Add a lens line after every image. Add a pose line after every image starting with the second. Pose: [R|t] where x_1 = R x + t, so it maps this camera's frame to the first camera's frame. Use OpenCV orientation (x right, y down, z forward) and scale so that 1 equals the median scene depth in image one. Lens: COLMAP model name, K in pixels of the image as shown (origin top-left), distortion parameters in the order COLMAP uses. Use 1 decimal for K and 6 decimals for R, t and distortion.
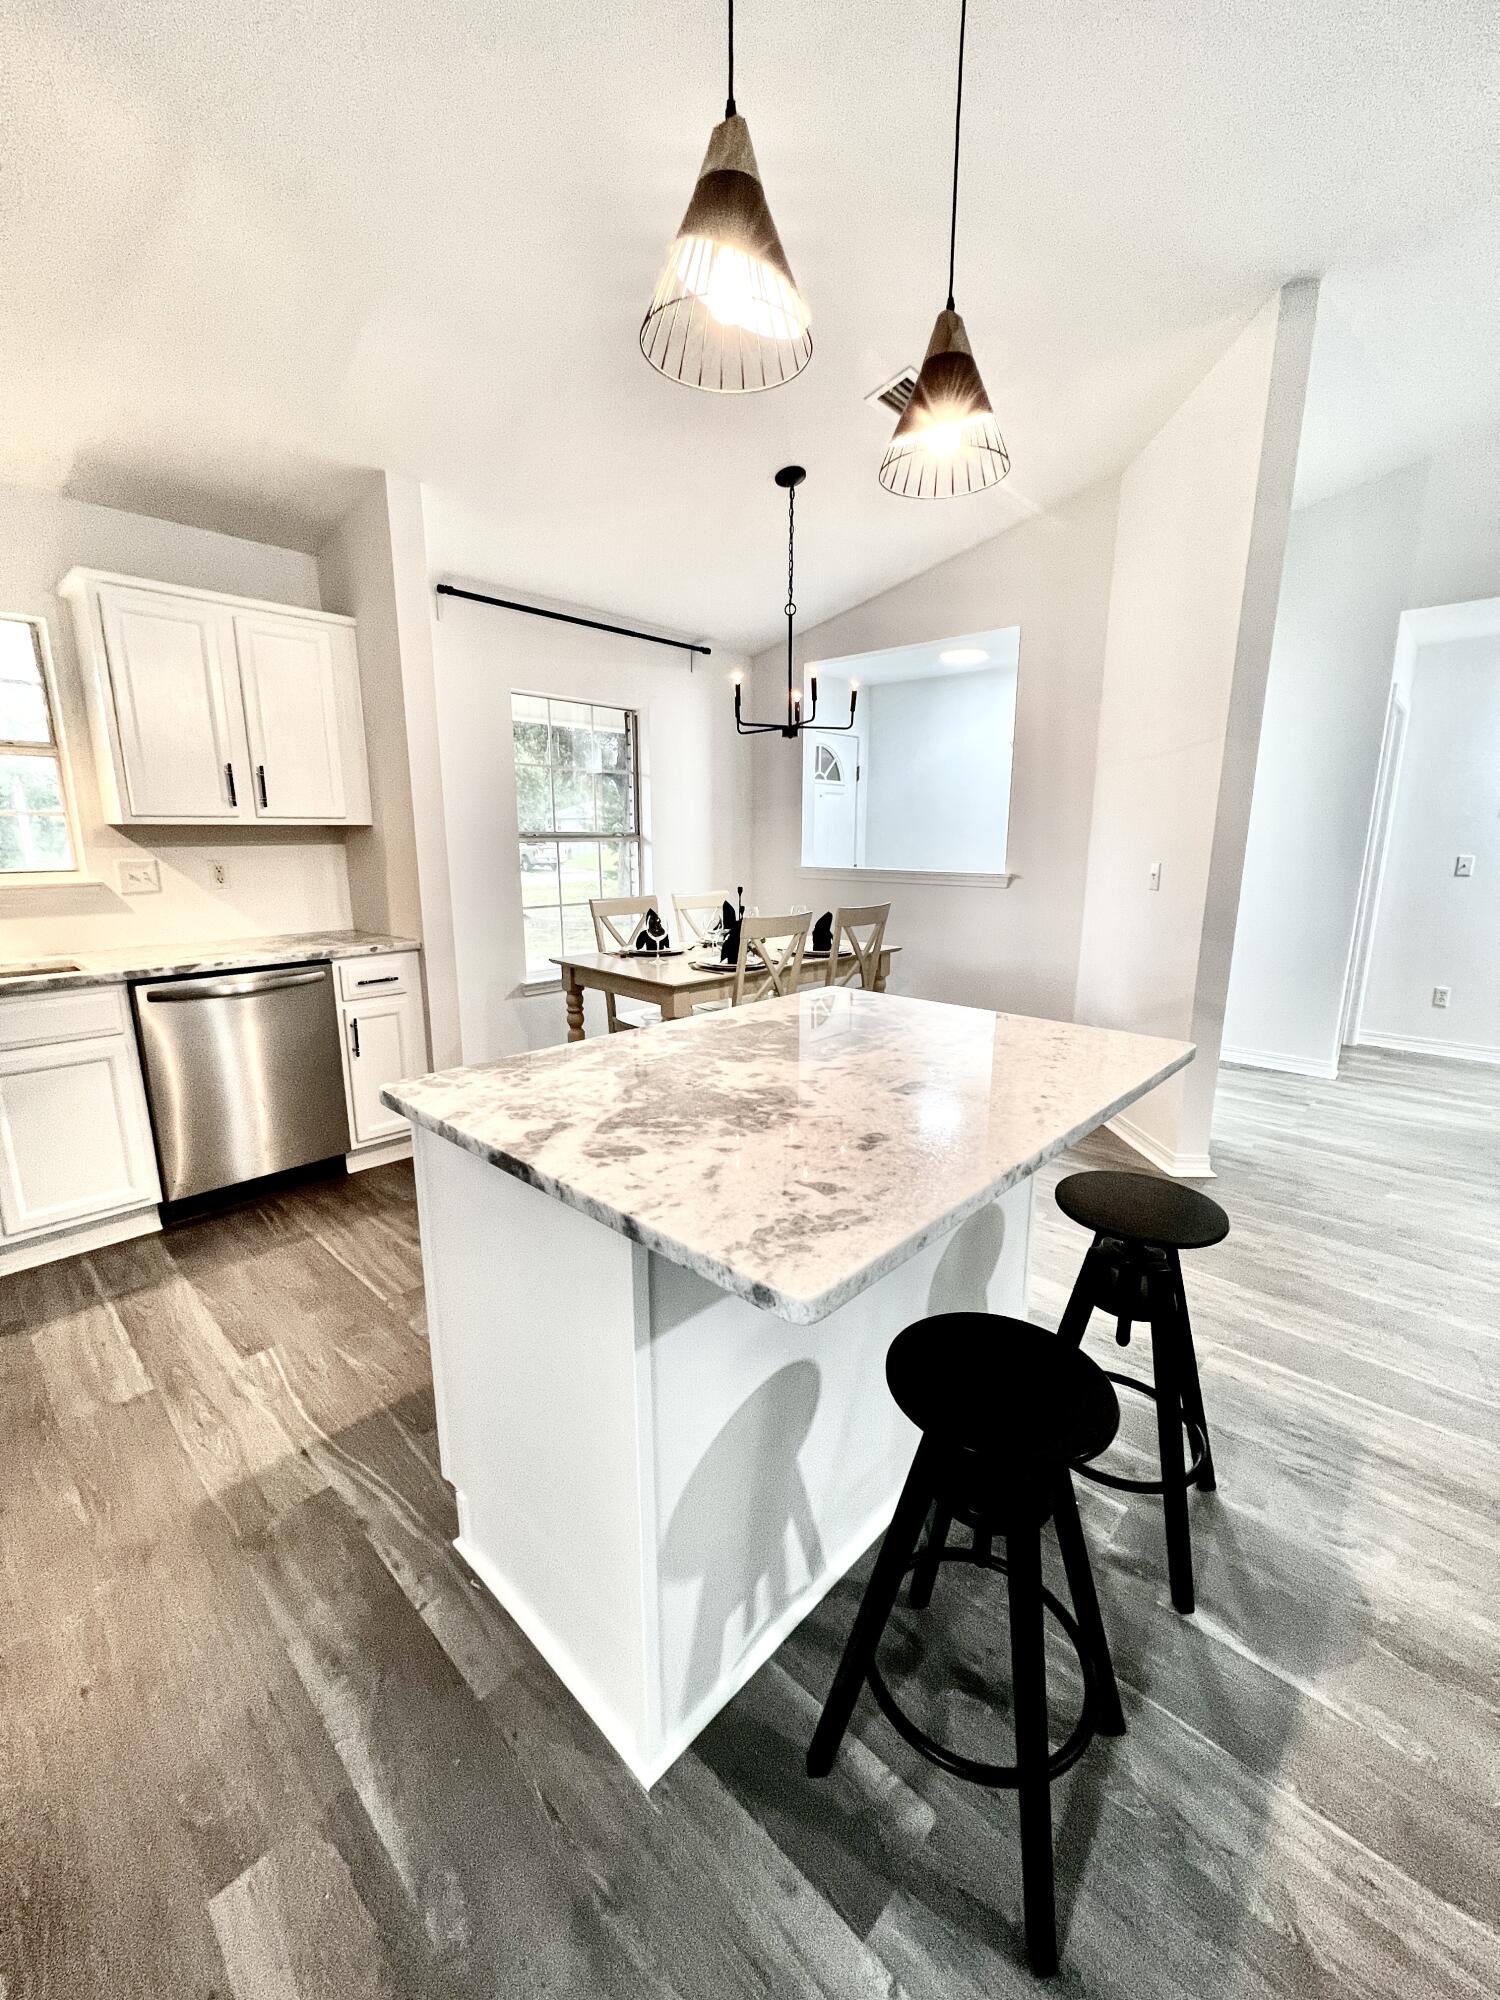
lens RADIAL K [[797.9, 0, 751.6], [0, 797.9, 997.5], [0, 0, 1]] dist [0.001141, -0.000299]
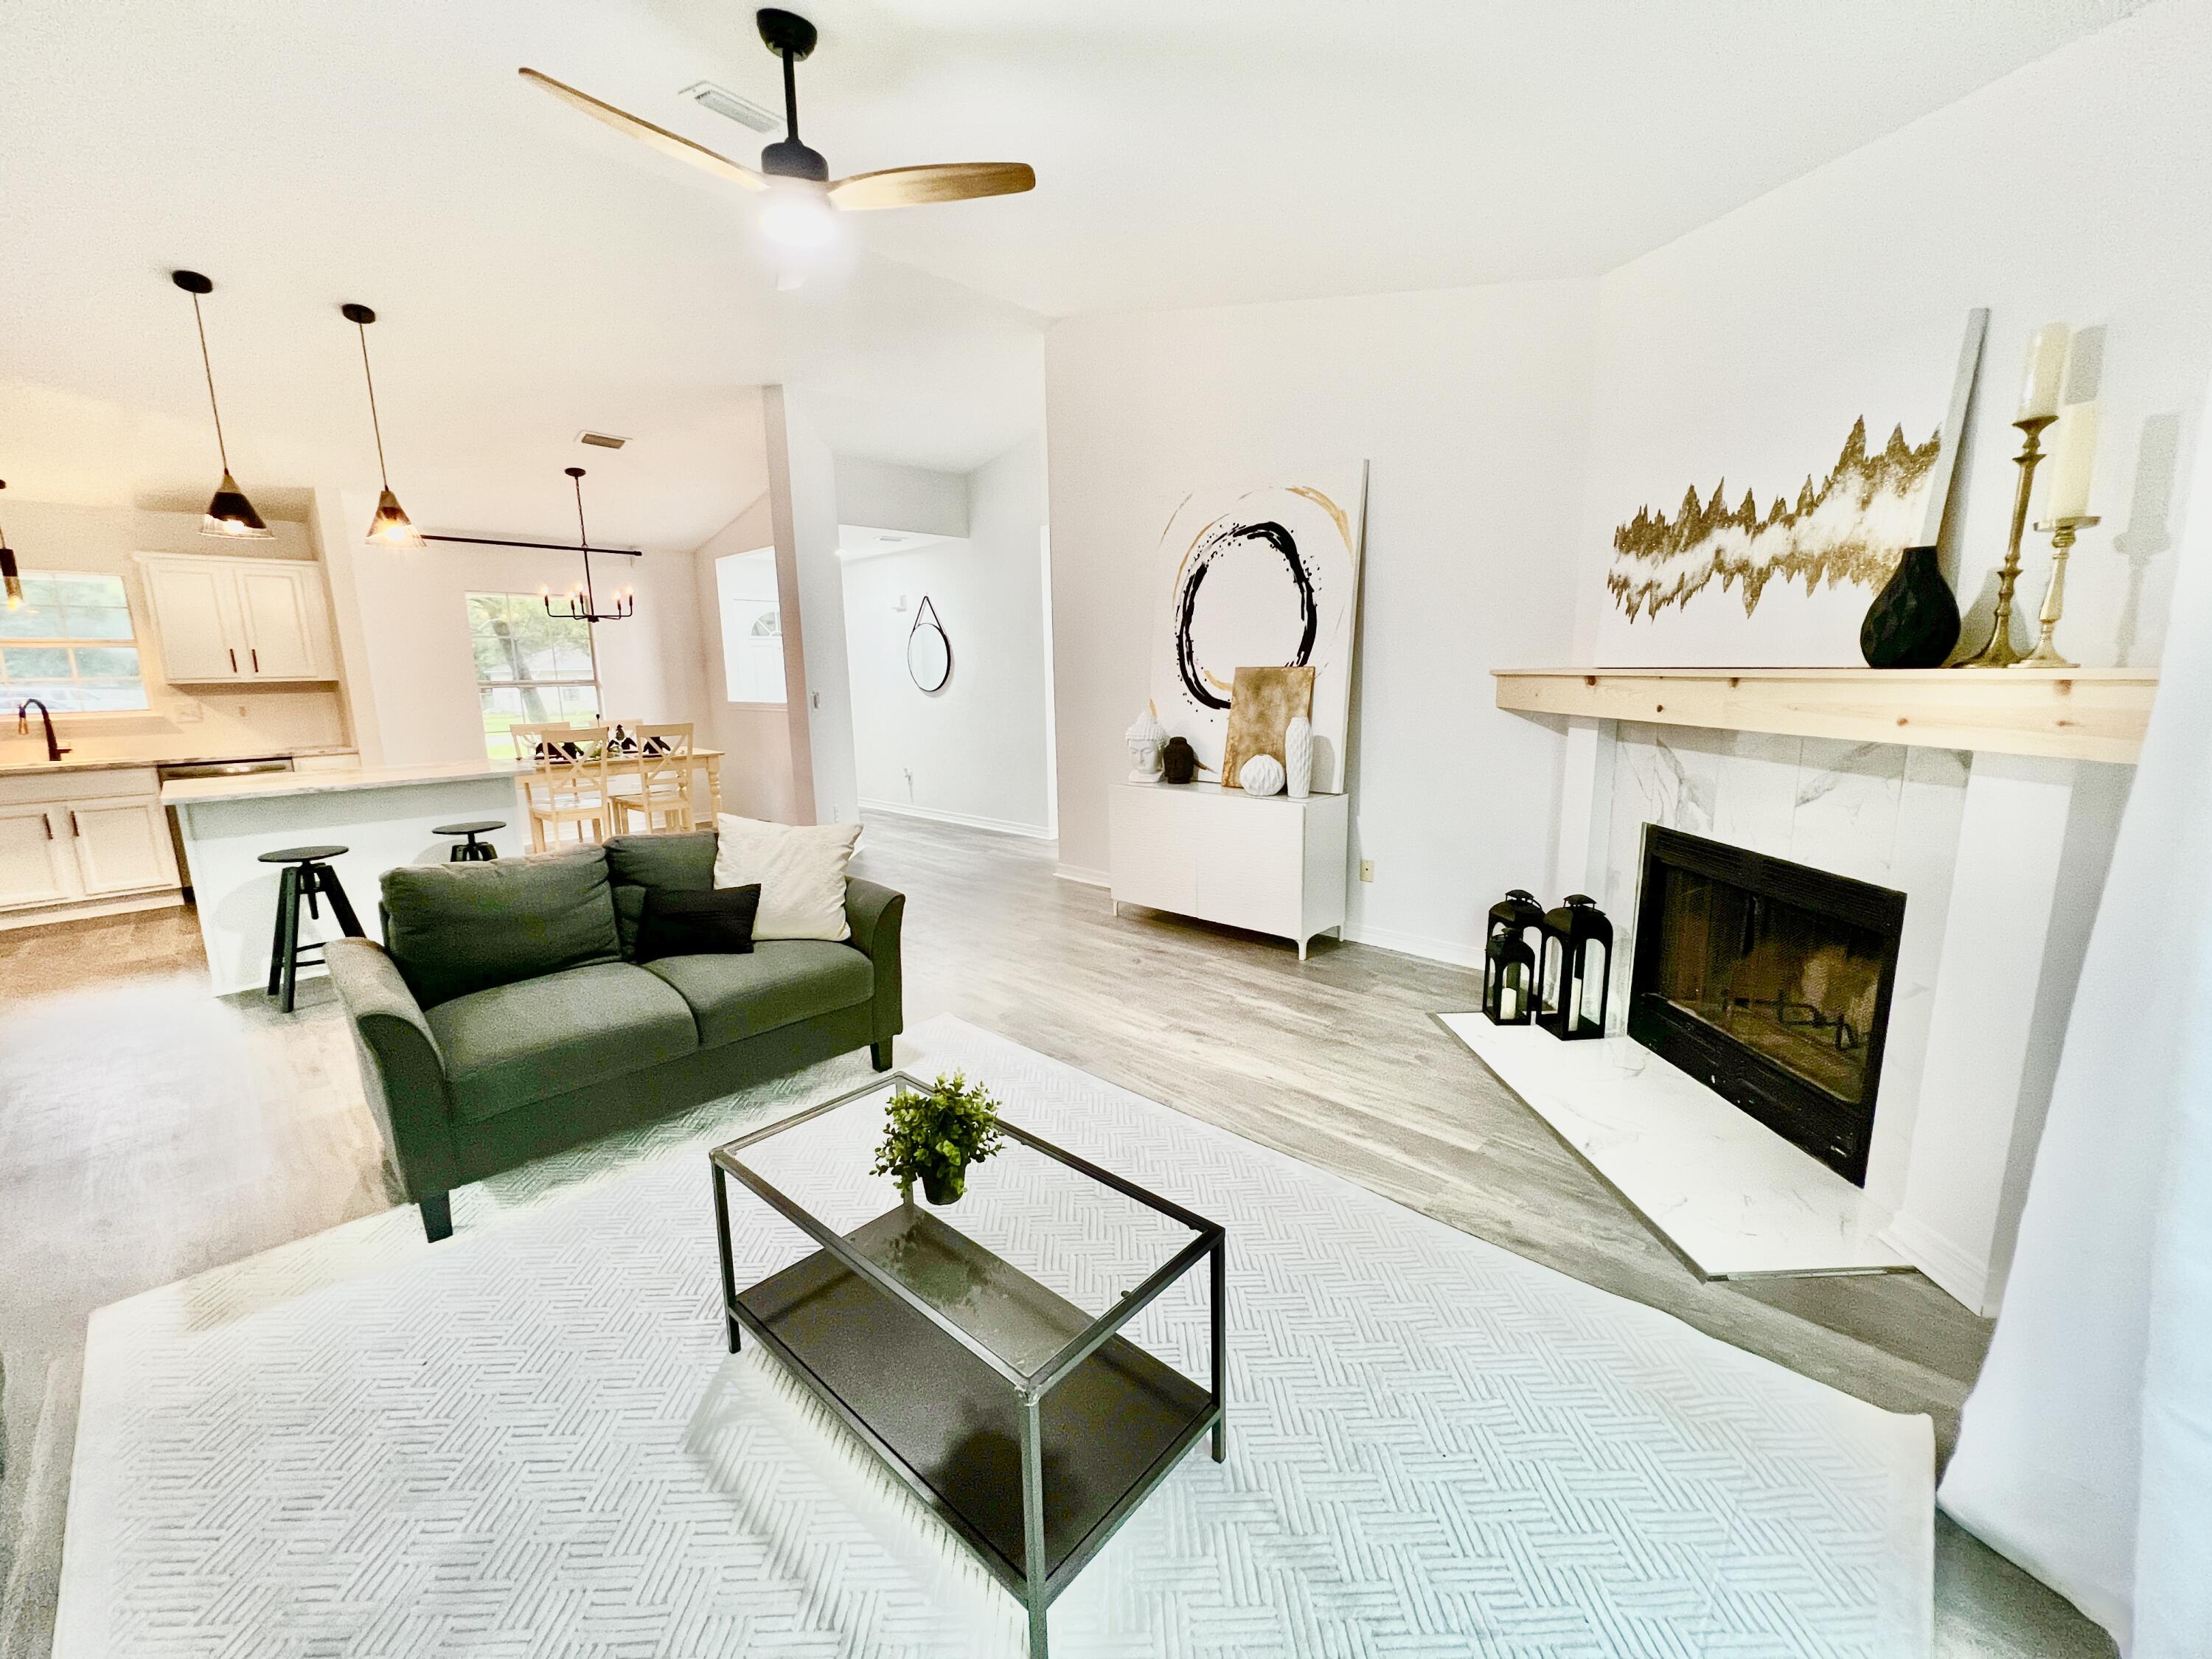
lens RADIAL K [[882.5, 0, 1105.3], [0, 882.5, 825.8], [0, 0, 1]] dist [0.001141, -0.000299]
pose [[0.999681, -0.015794, -0.019703, 1.323472], [0.015231, 0.999481, -0.028400, 0.187664], [0.020142, 0.028091, 0.999402, -0.920137]]
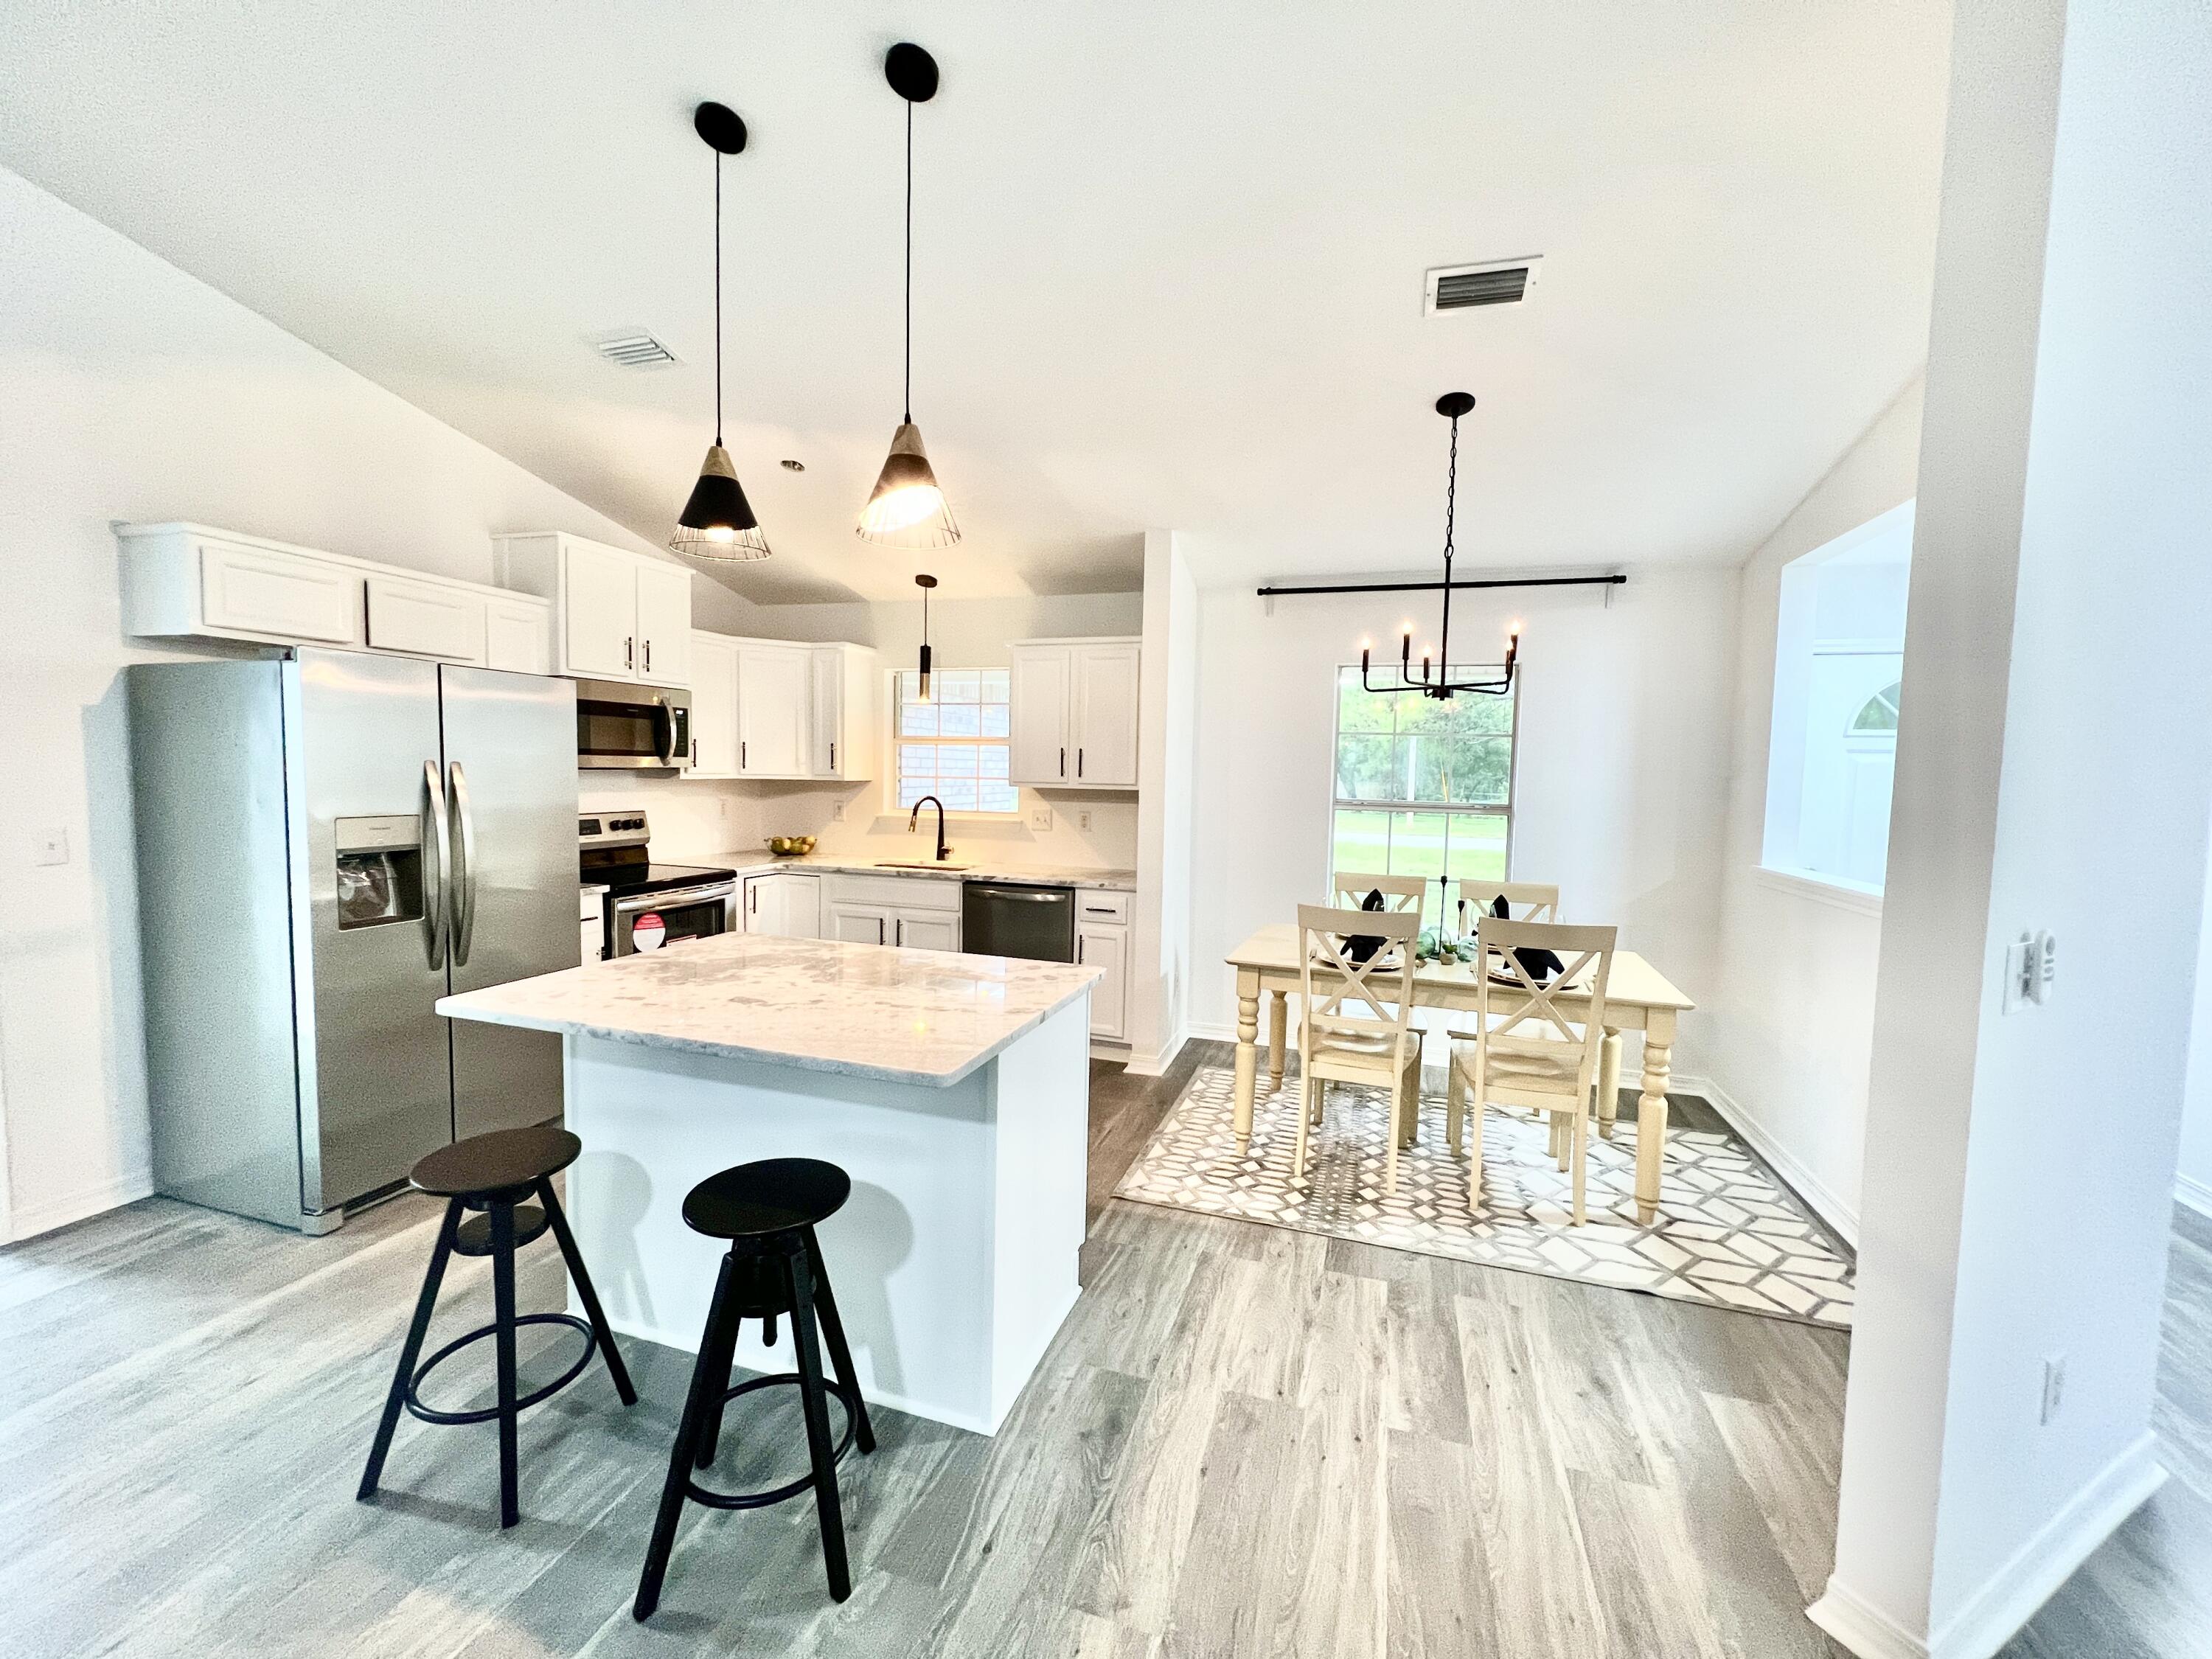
lens RADIAL K [[882.5, 0, 1105.9], [0, 882.5, 829.7], [0, 0, 1]] dist [0.001141, -0.000299]
pose [[0.427701, 0.067485, -0.901398, 0.844630], [-0.207462, 0.977918, -0.025224, -0.119828], [0.879791, 0.197794, 0.432257, 0.392975]]
